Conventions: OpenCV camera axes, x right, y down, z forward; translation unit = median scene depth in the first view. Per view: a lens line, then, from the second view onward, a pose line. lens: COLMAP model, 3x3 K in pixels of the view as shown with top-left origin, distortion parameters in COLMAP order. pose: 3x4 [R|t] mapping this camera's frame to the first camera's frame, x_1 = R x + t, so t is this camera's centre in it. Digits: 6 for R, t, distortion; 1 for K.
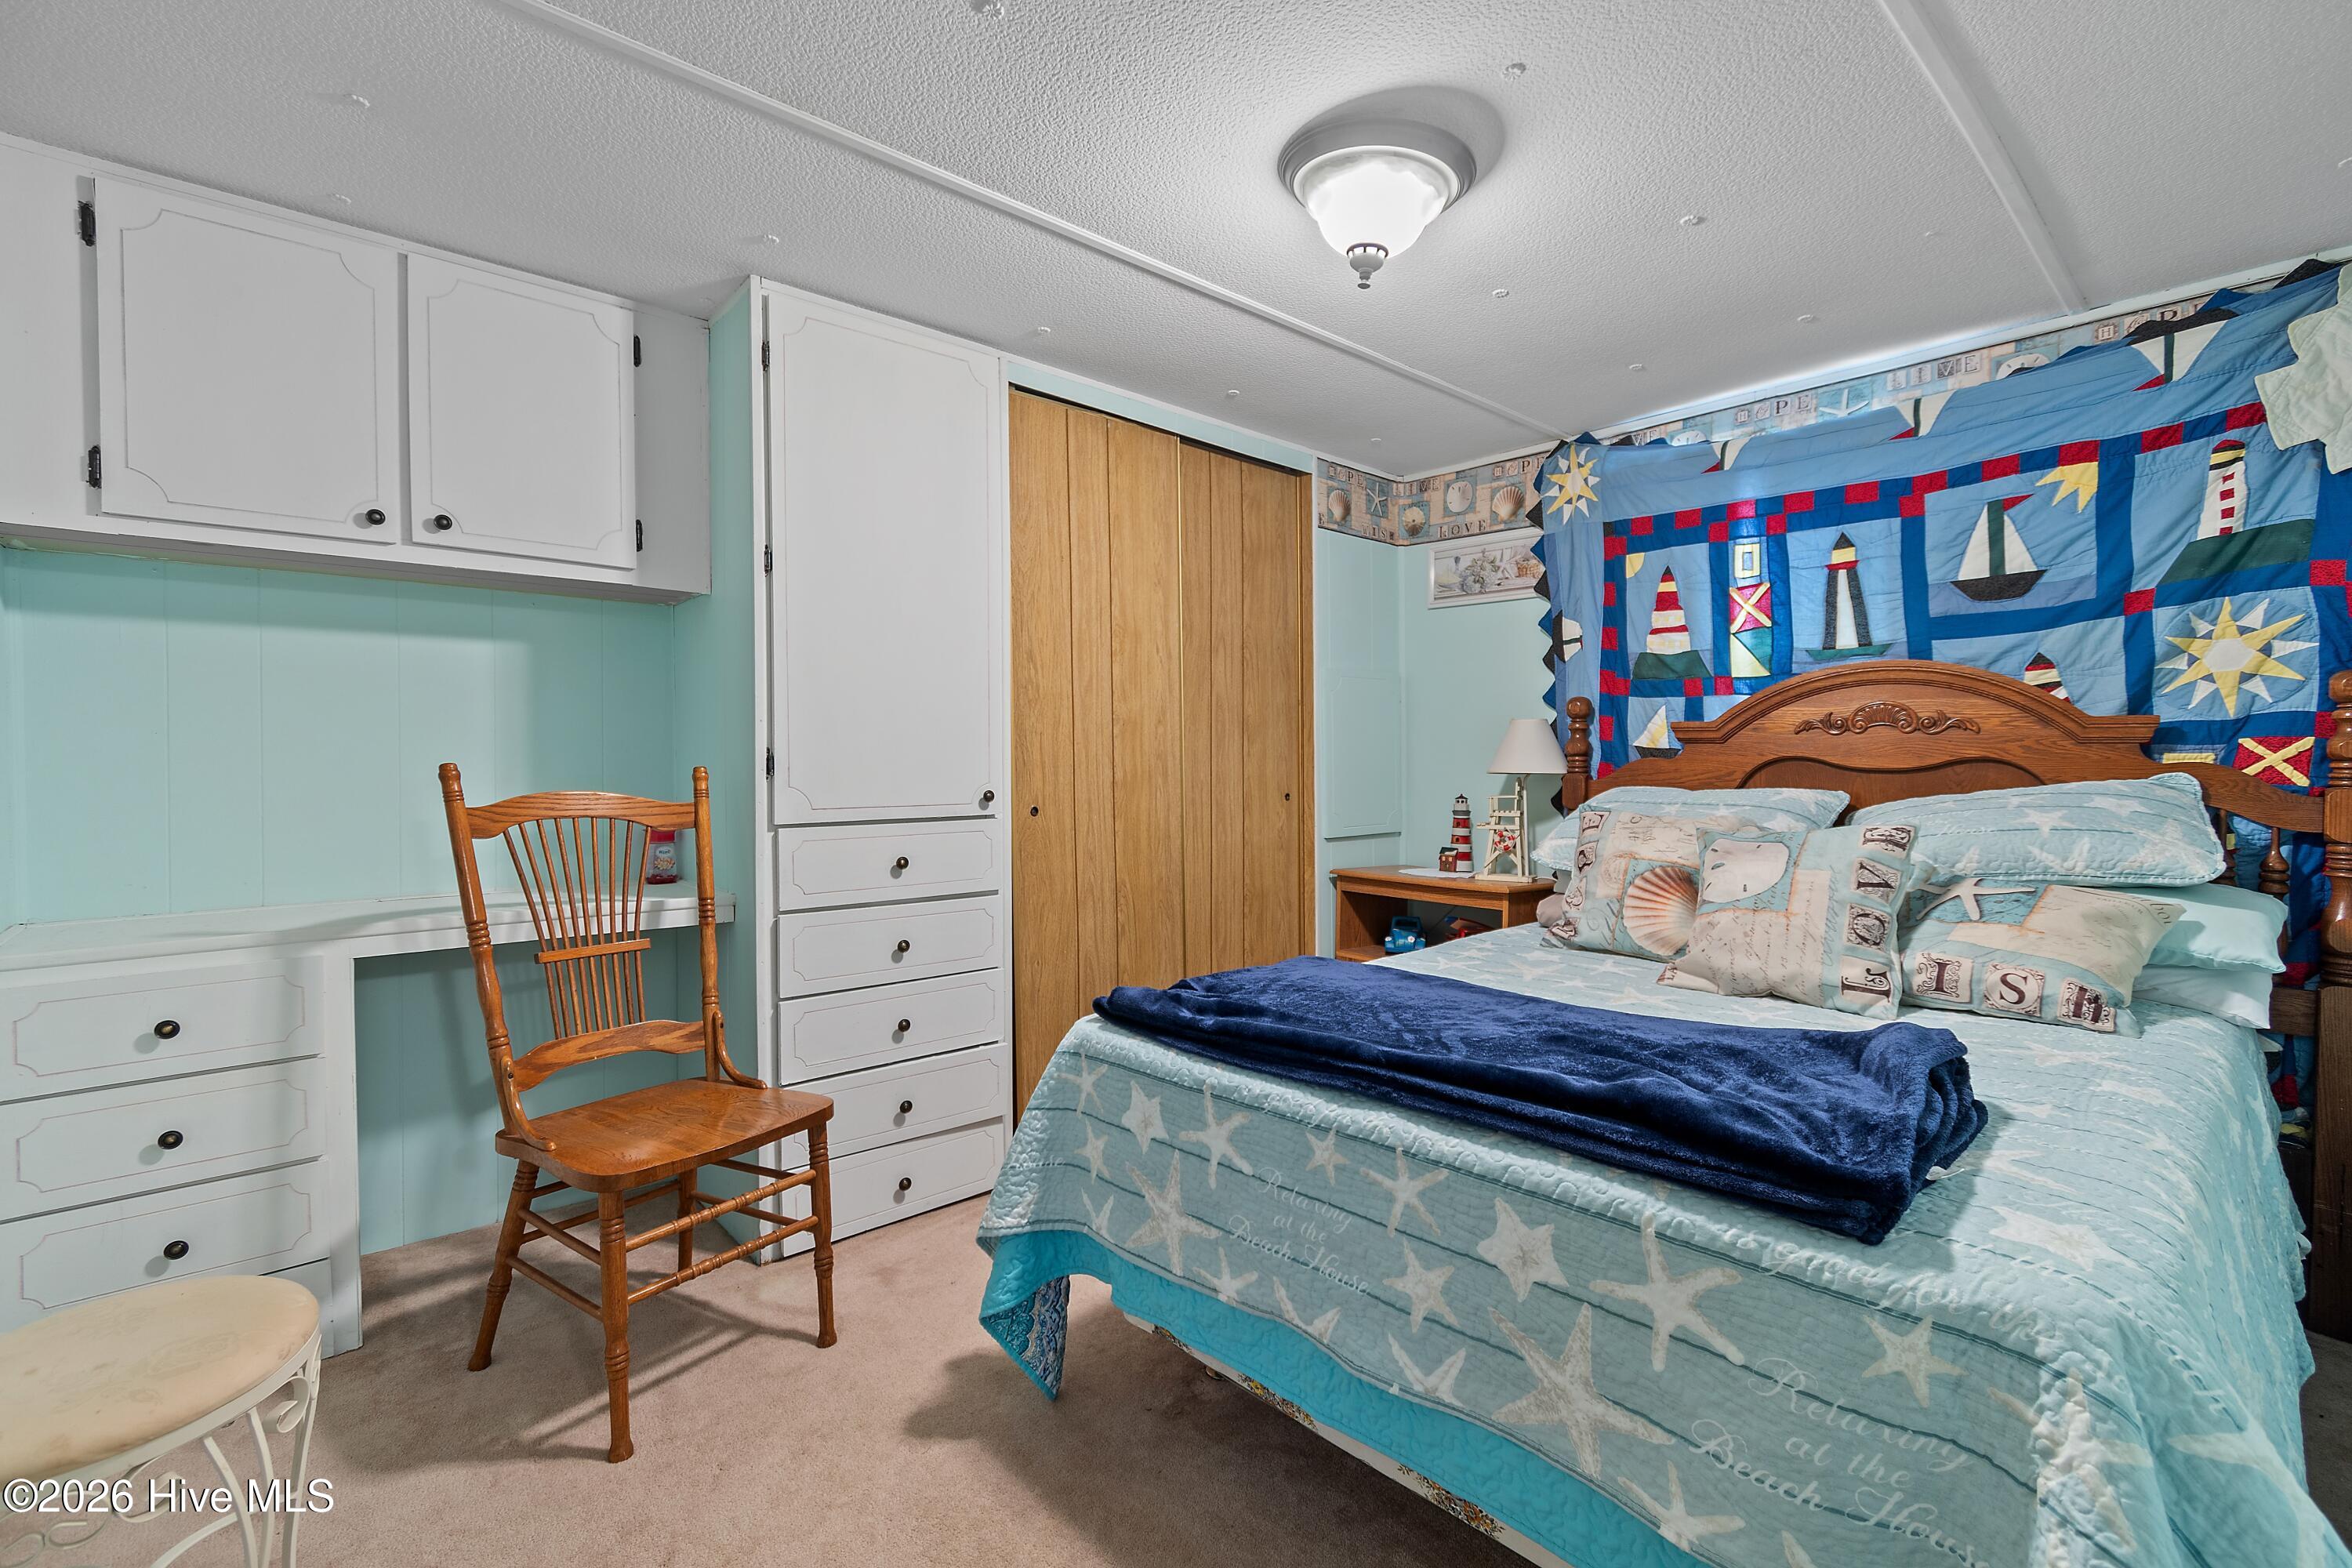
lens RADIAL K [[1036.8, 0, 1178.2], [0, 1036.8, 776.5], [0, 0, 1]] dist [-0.000159, -0.000140]
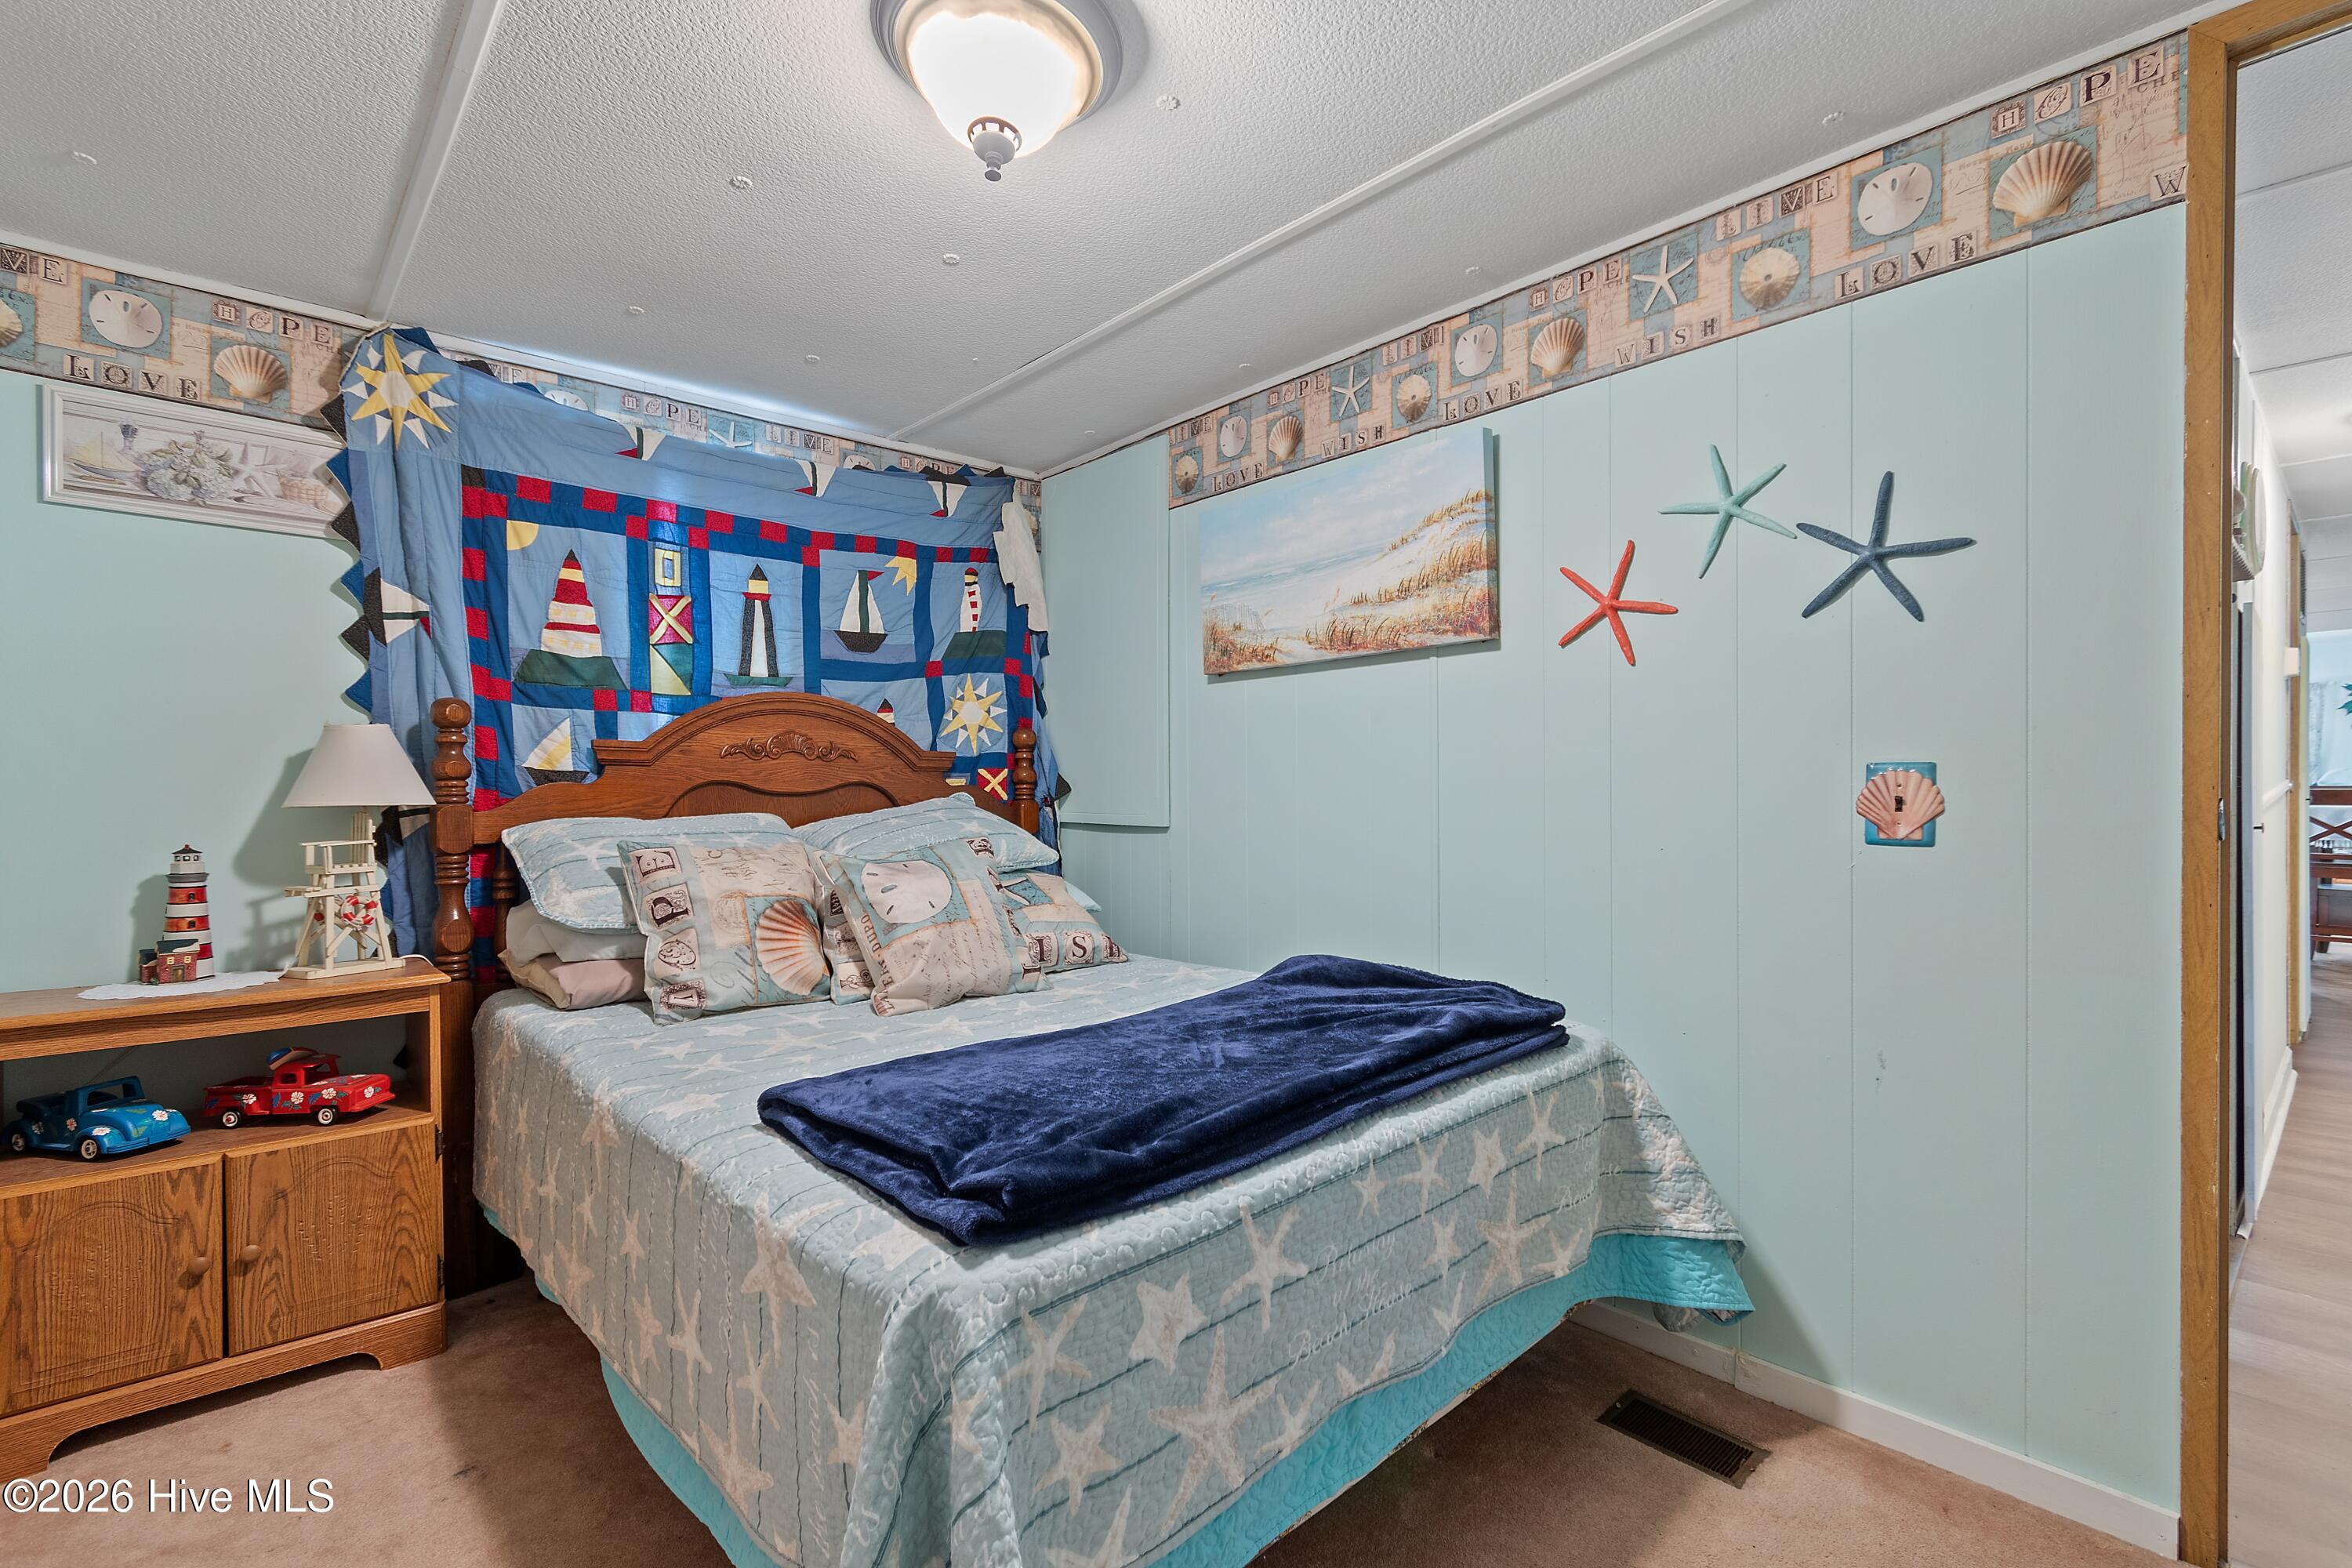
lens RADIAL K [[1059.6, 0, 1179.2], [0, 1059.6, 797.6], [0, 0, 1]] dist [0.002480, 0.000068]
pose [[-0.004122, -0.014905, 0.999880, -0.439237], [0.019016, 0.999707, 0.014980, -0.010995], [-0.999811, 0.019076, -0.003837, 0.612109]]
